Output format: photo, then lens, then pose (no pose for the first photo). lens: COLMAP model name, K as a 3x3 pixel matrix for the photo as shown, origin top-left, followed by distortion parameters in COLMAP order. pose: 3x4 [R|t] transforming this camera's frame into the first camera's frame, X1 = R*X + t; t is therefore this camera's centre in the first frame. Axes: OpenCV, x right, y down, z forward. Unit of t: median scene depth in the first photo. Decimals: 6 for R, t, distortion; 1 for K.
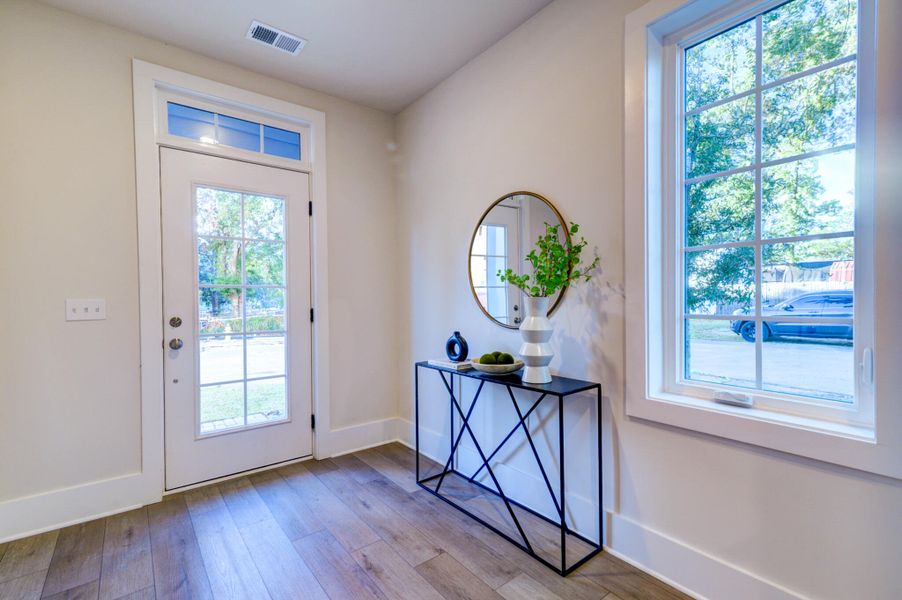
lens RADIAL K [[412.3, 0, 452.3], [0, 412.3, 303.0], [0, 0, 1]] dist [0.018699, 0.000182]
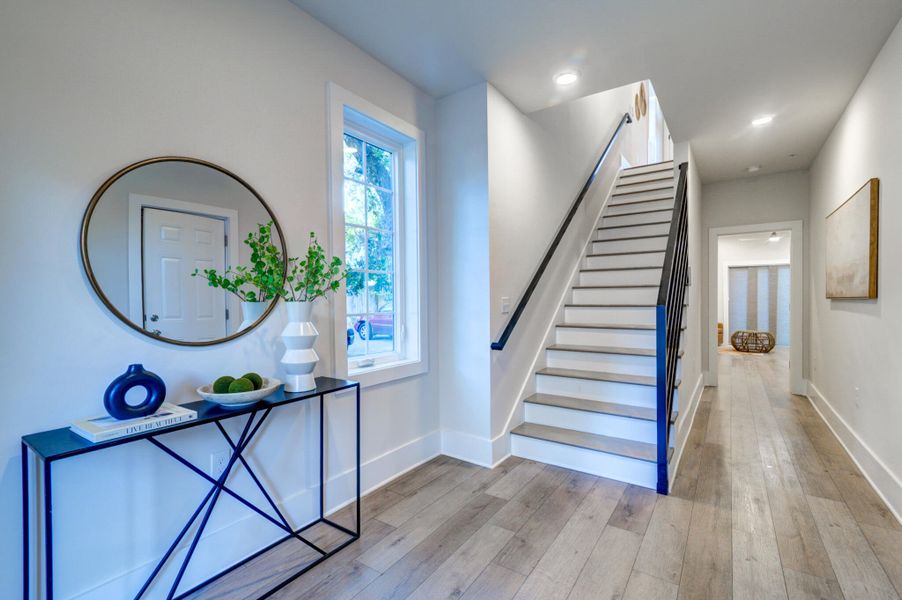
lens RADIAL K [[403.2, 0, 449.3], [0, 403.2, 302.6], [0, 0, 1]] dist [0.019527, 0.000147]
pose [[-0.297382, -0.012057, 0.954682, -0.742998], [0.004377, 0.999893, 0.013992, -0.024079], [-0.954748, 0.008340, -0.297298, 0.892833]]
